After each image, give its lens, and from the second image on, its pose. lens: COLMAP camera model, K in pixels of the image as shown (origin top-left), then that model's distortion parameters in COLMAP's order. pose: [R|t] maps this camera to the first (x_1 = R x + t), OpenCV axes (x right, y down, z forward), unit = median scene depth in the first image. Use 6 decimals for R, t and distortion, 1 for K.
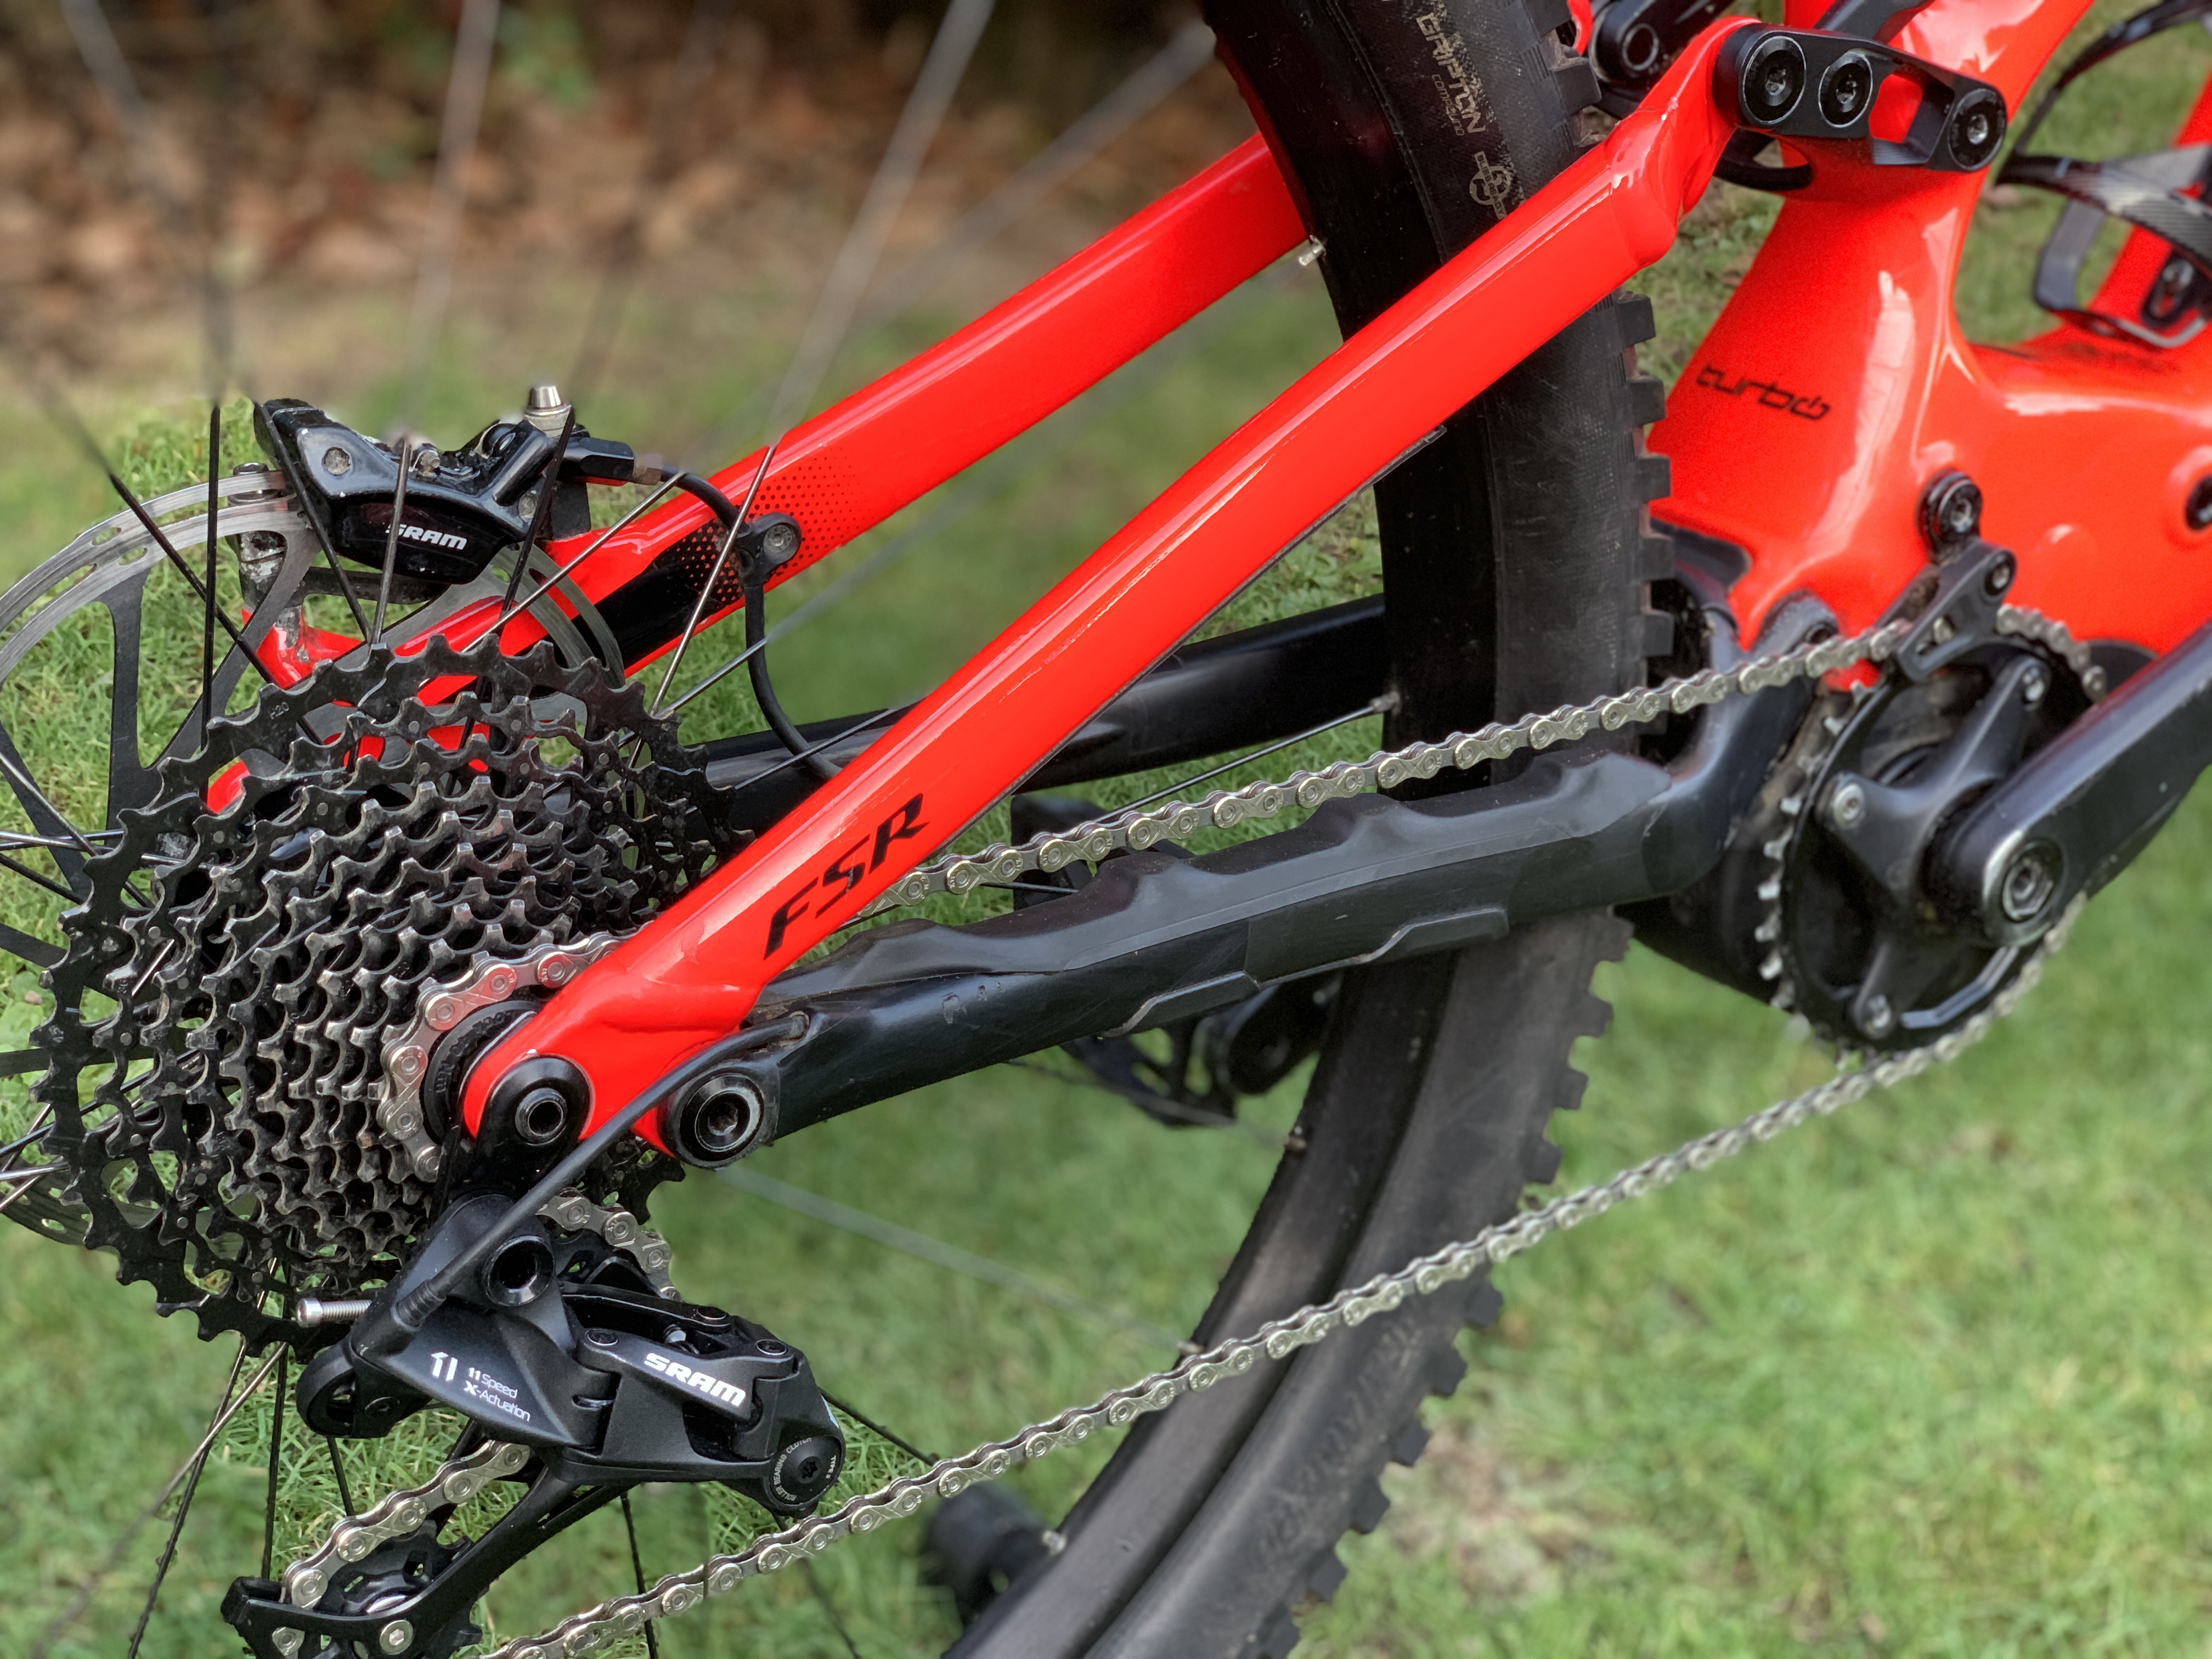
lens RADIAL K [[3342.4, 0, 1106.0], [0, 3342.4, 829.5], [0, 0, 1]] dist [0.096003, -0.173170]
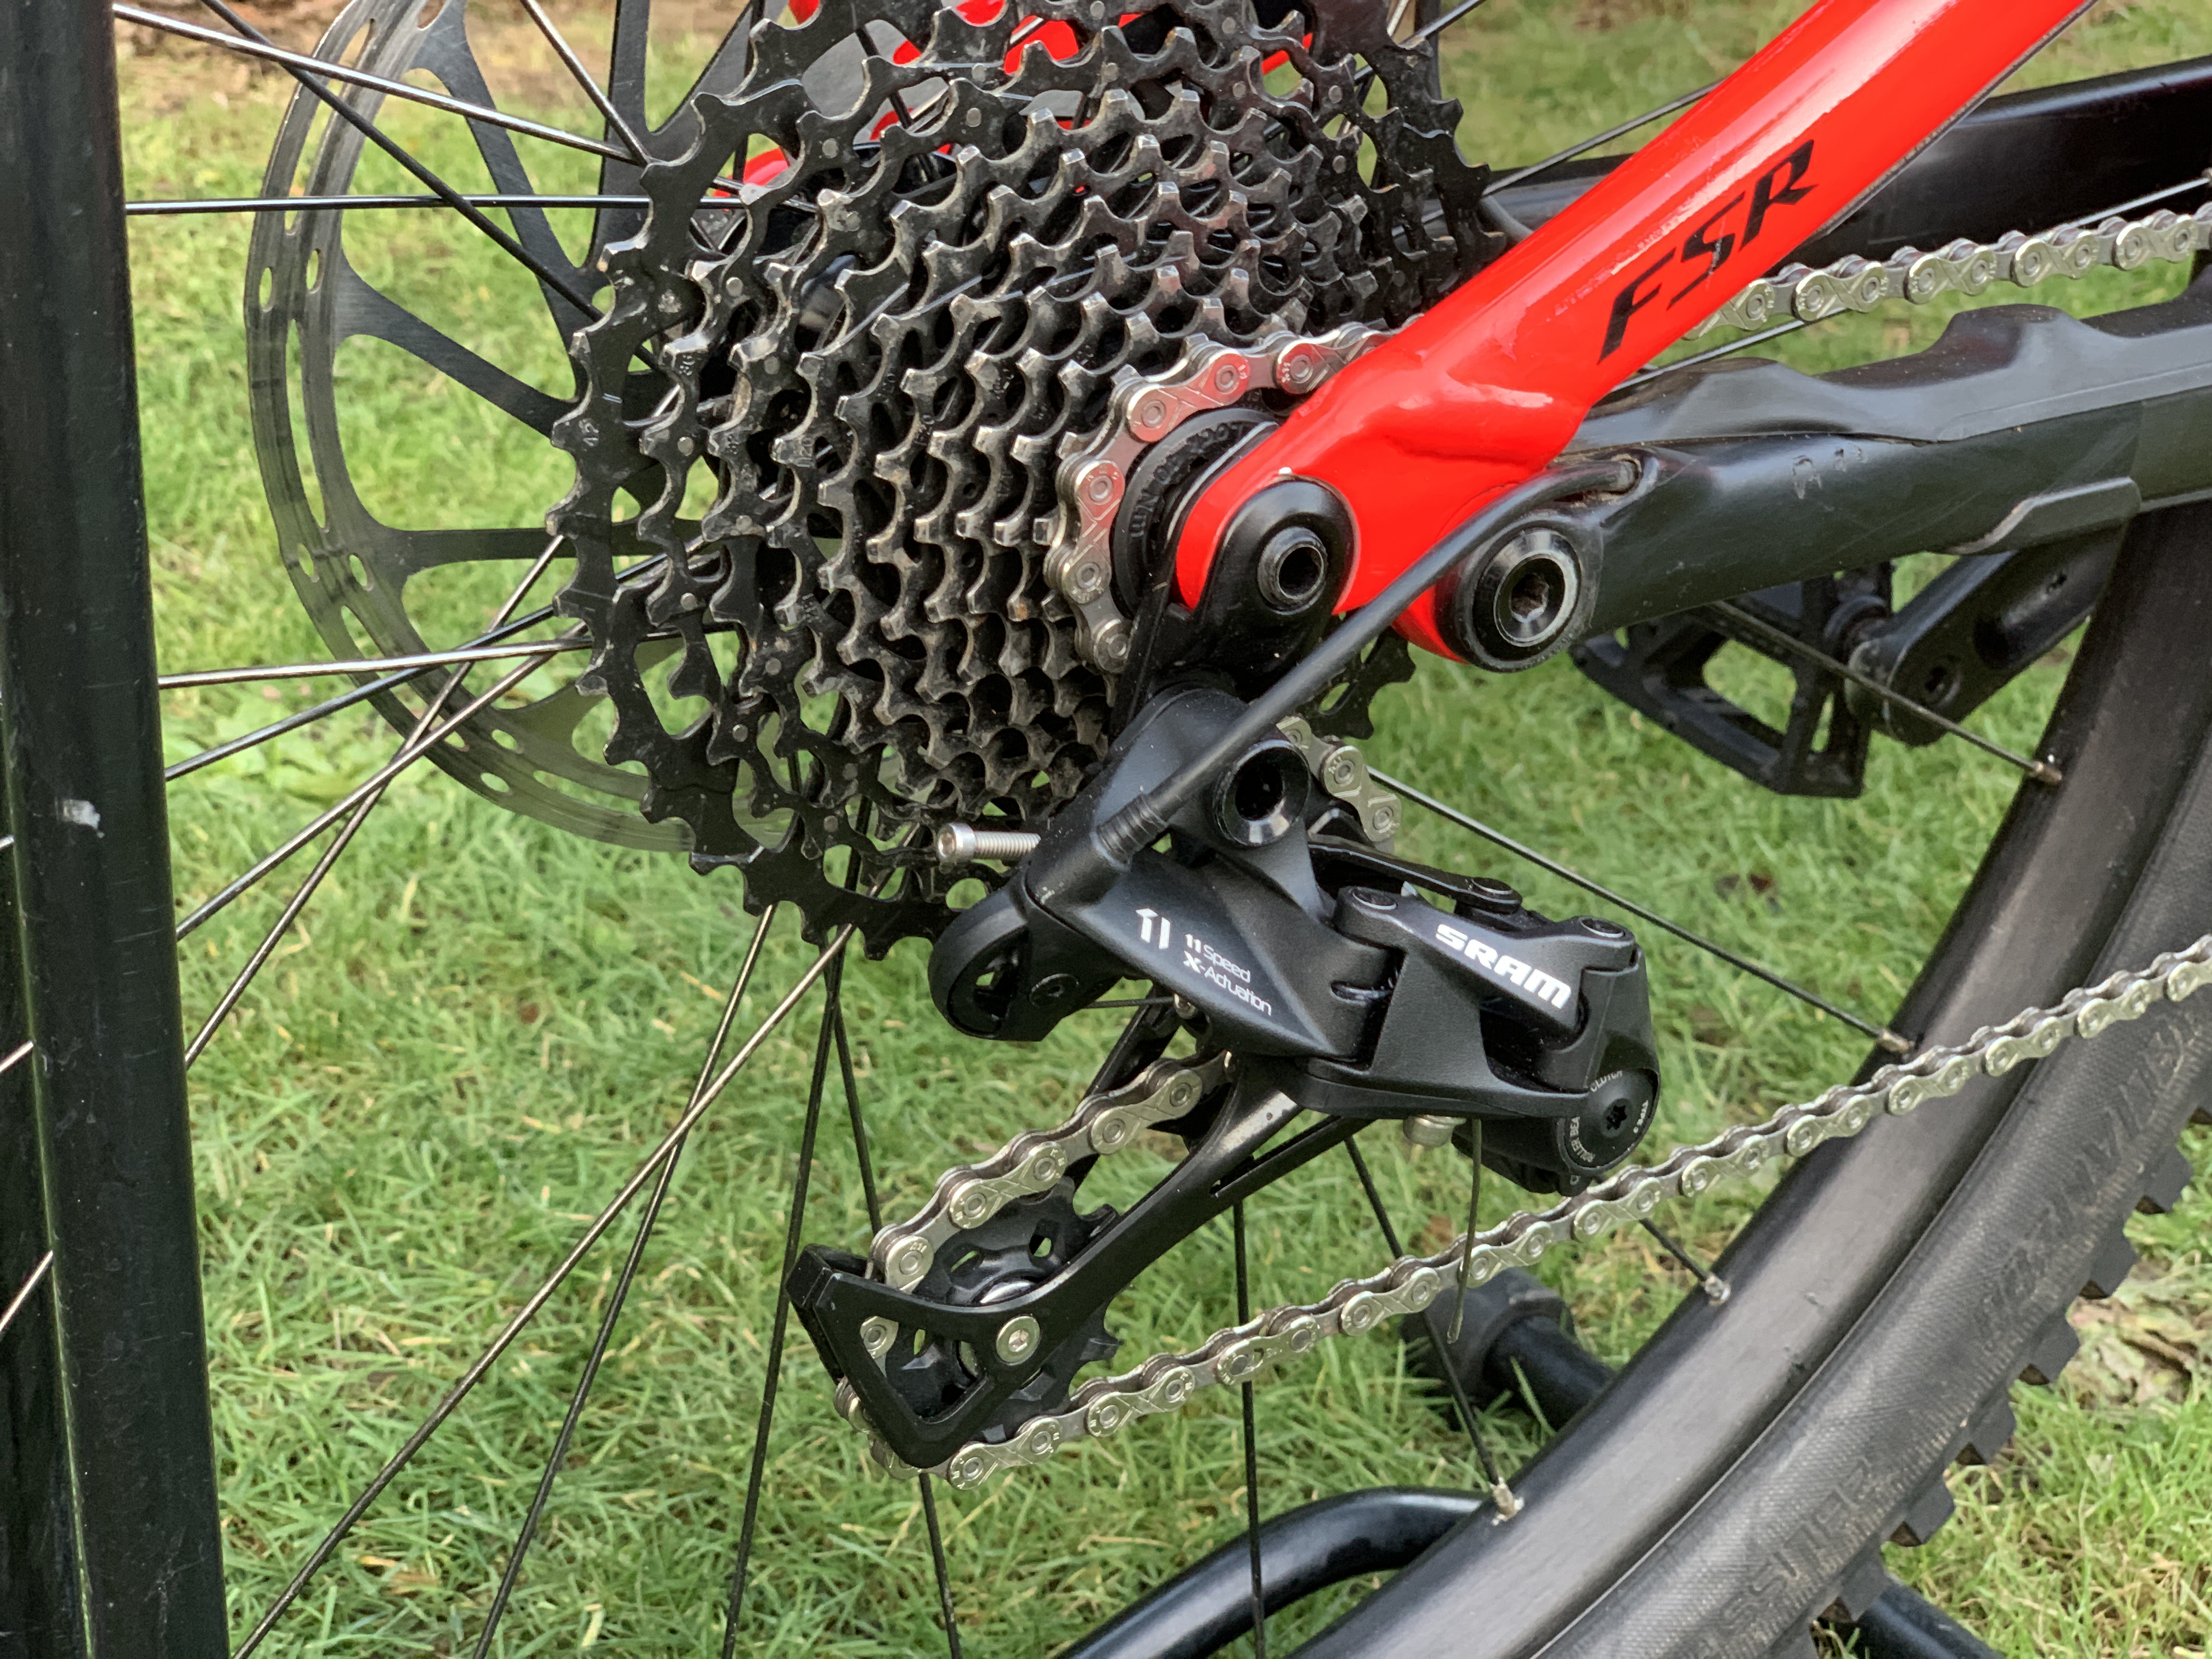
lens RADIAL K [[3229.7, 0, 1067.6], [0, 3229.7, 797.6], [0, 0, 1]] dist [-0.022871, 0.396001]
pose [[0.999656, 0.021997, -0.014314, -0.201210], [-0.021846, 0.999705, 0.010641, 0.124181], [0.014544, -0.010325, 0.999841, 0.342042]]
